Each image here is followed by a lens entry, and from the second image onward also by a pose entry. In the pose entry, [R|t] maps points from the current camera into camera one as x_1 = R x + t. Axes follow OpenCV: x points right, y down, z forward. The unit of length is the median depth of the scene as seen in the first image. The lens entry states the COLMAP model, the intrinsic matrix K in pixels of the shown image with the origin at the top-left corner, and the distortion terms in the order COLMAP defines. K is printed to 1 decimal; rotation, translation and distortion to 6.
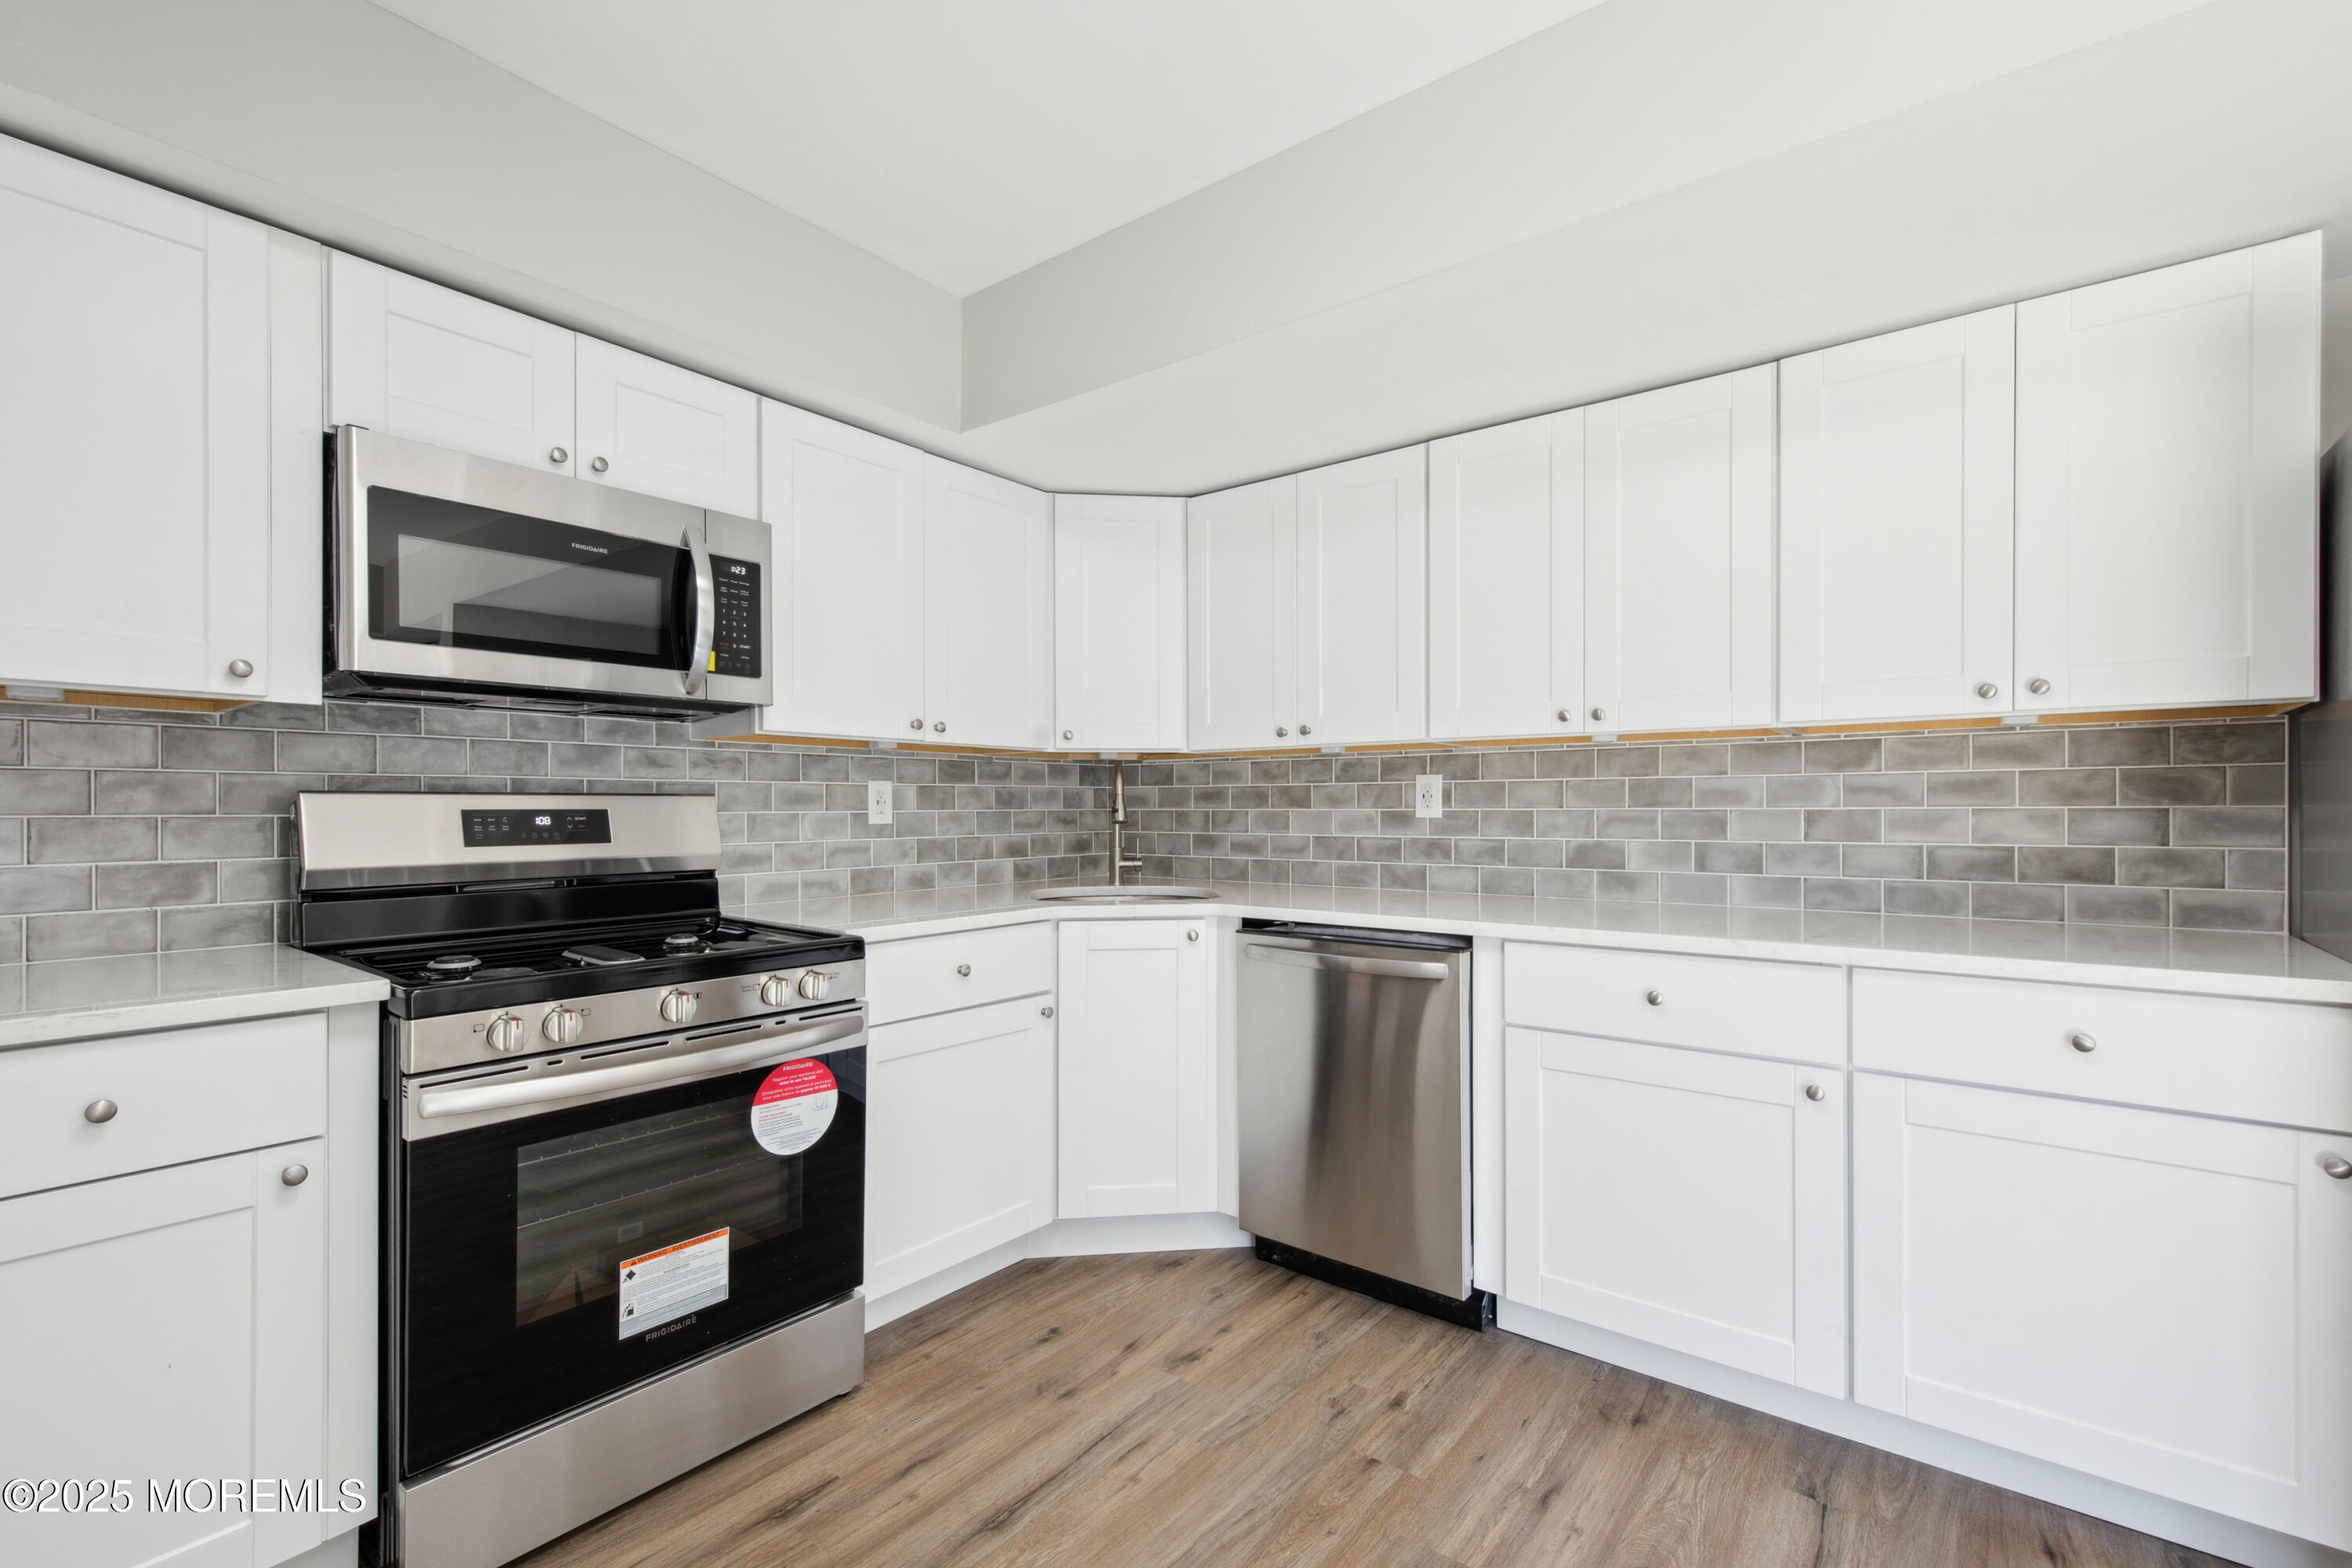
lens RADIAL K [[1032.3, 0, 1167.4], [0, 1032.3, 809.6], [0, 0, 1]] dist [0.005441, -0.000393]
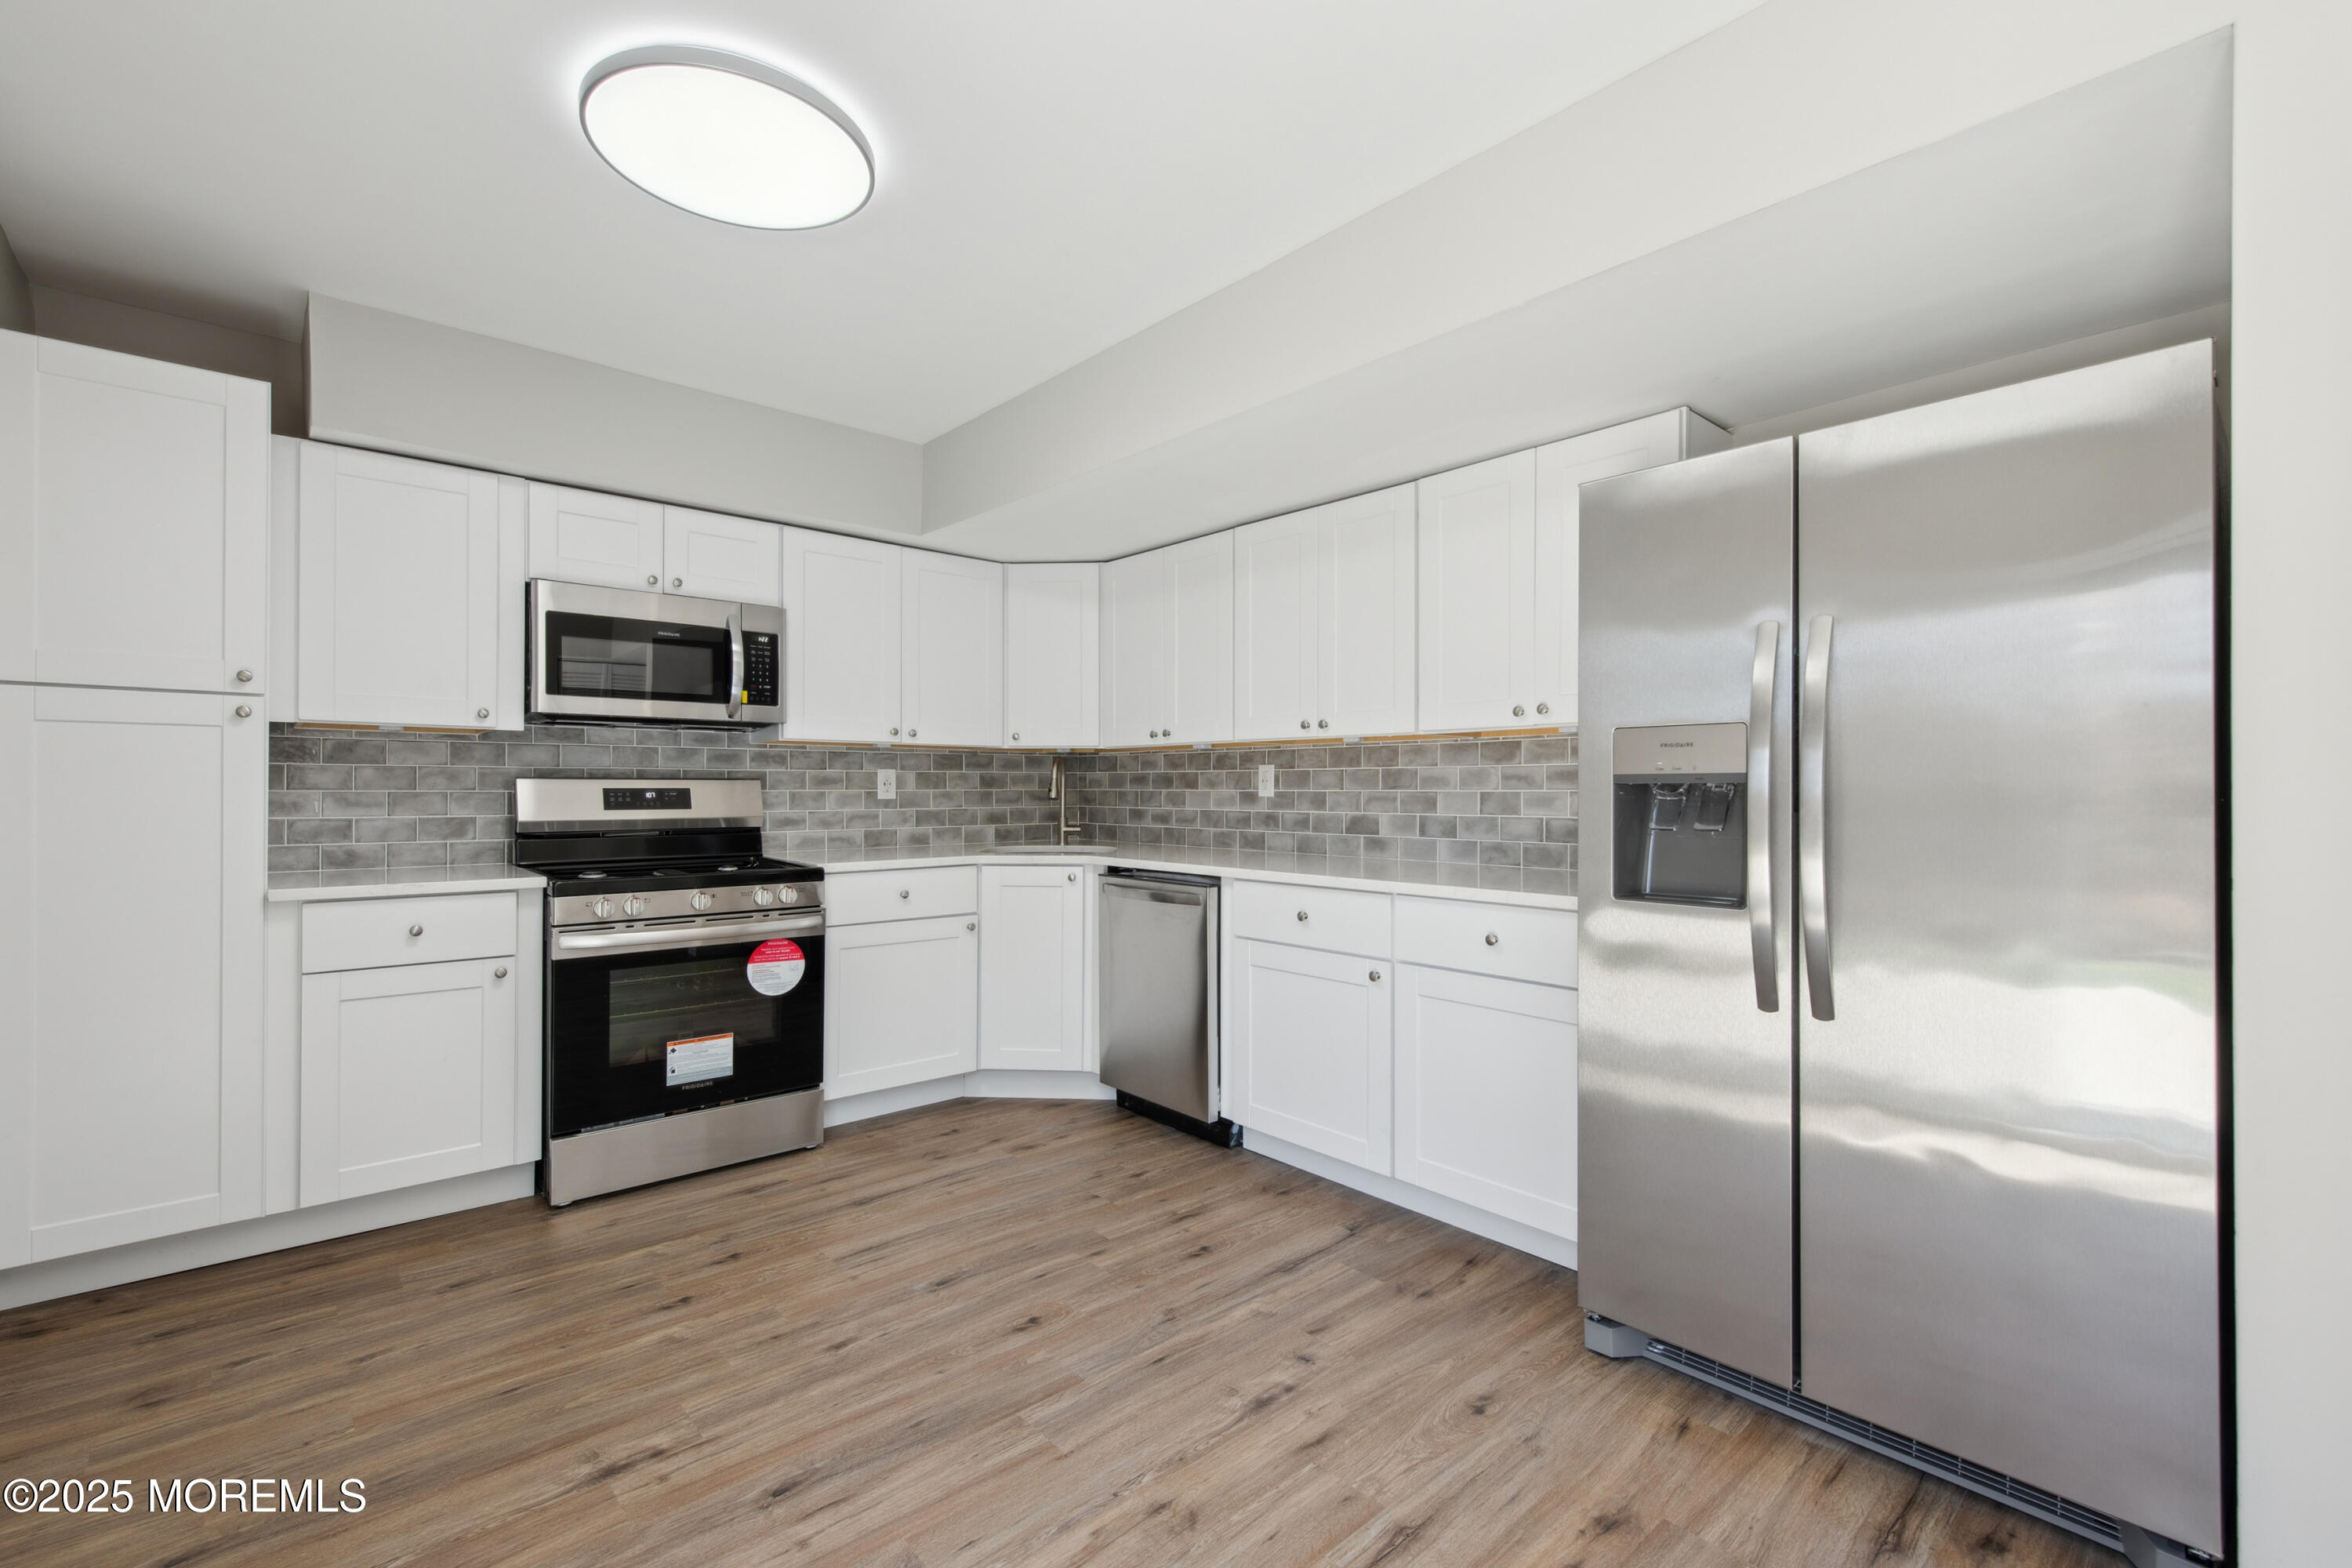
lens RADIAL K [[1023.7, 0, 1174.3], [0, 1023.7, 789.2], [0, 0, 1]] dist [0.002399, -0.000190]
pose [[0.984044, 0.003820, -0.177884, 0.493754], [-0.003847, 0.999993, 0.000192, -0.002169], [0.177883, 0.000495, 0.984051, -0.446888]]
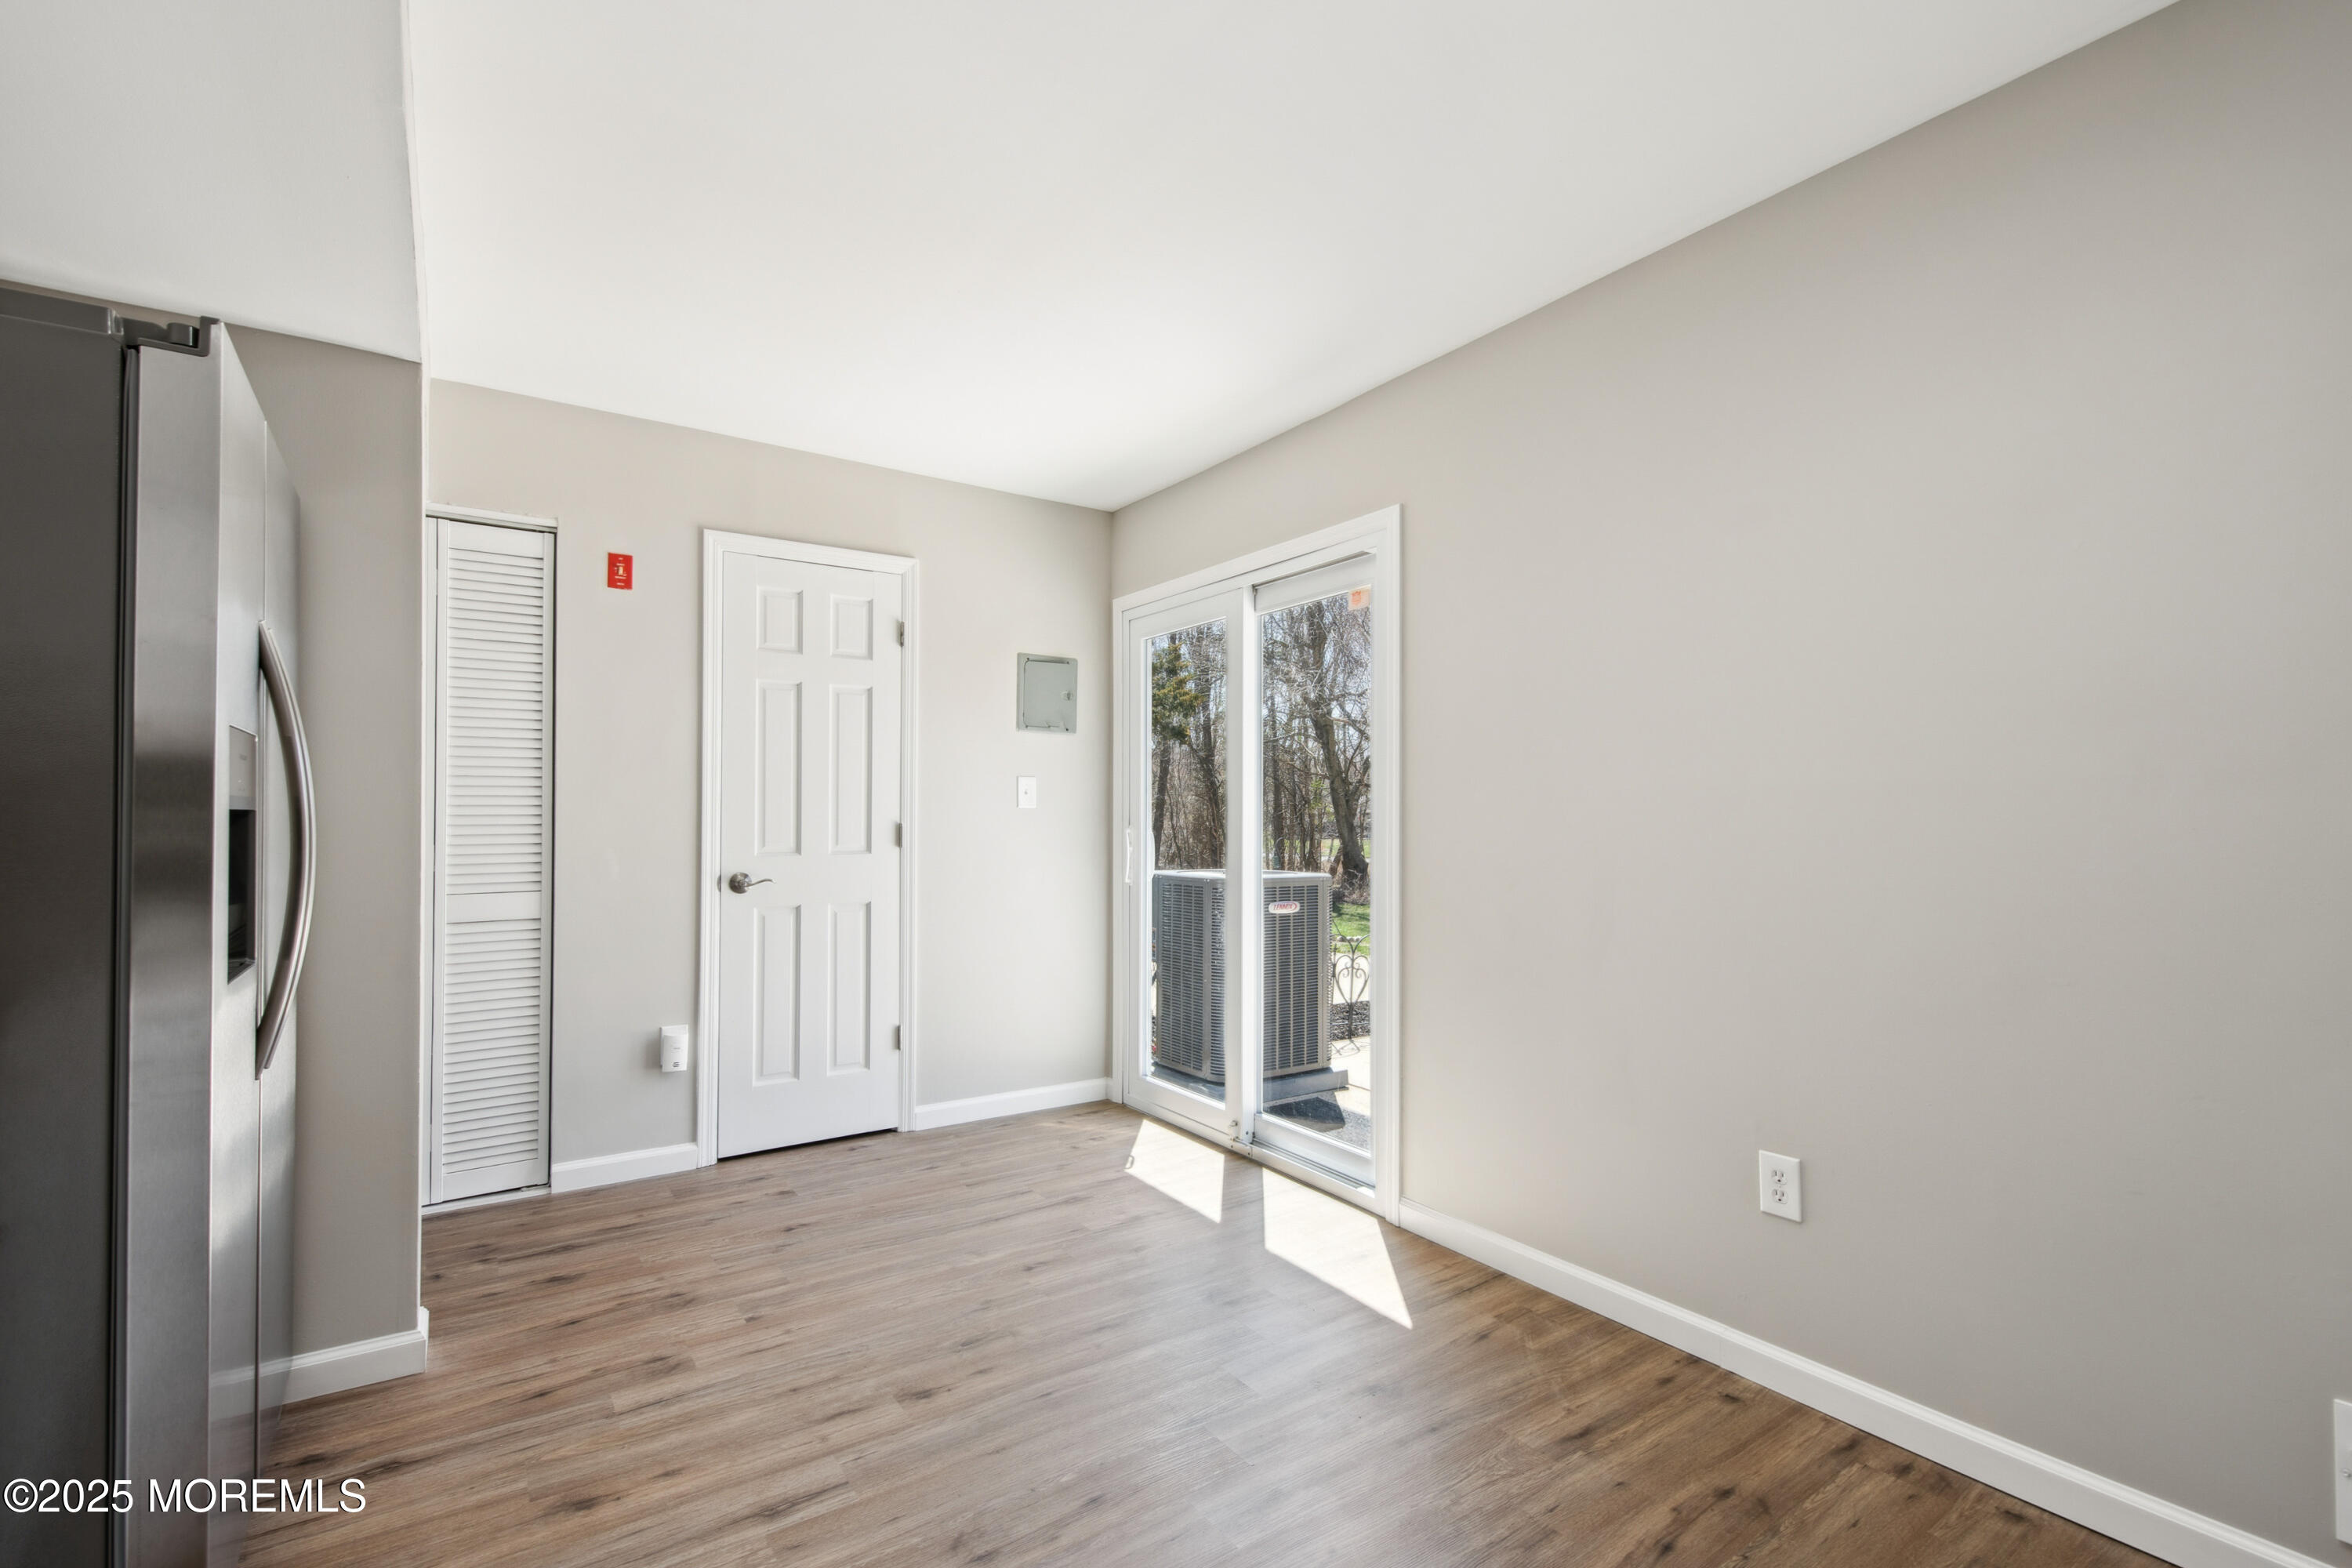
lens RADIAL K [[1040.3, 0, 1182.3], [0, 1040.3, 808.0], [0, 0, 1]] dist [0.034333, -0.022238]
pose [[-0.956157, 0.003717, 0.292829, -0.001603], [0.000658, 0.999944, -0.010543, -0.002664], [-0.292852, -0.009889, -0.956107, 0.959907]]
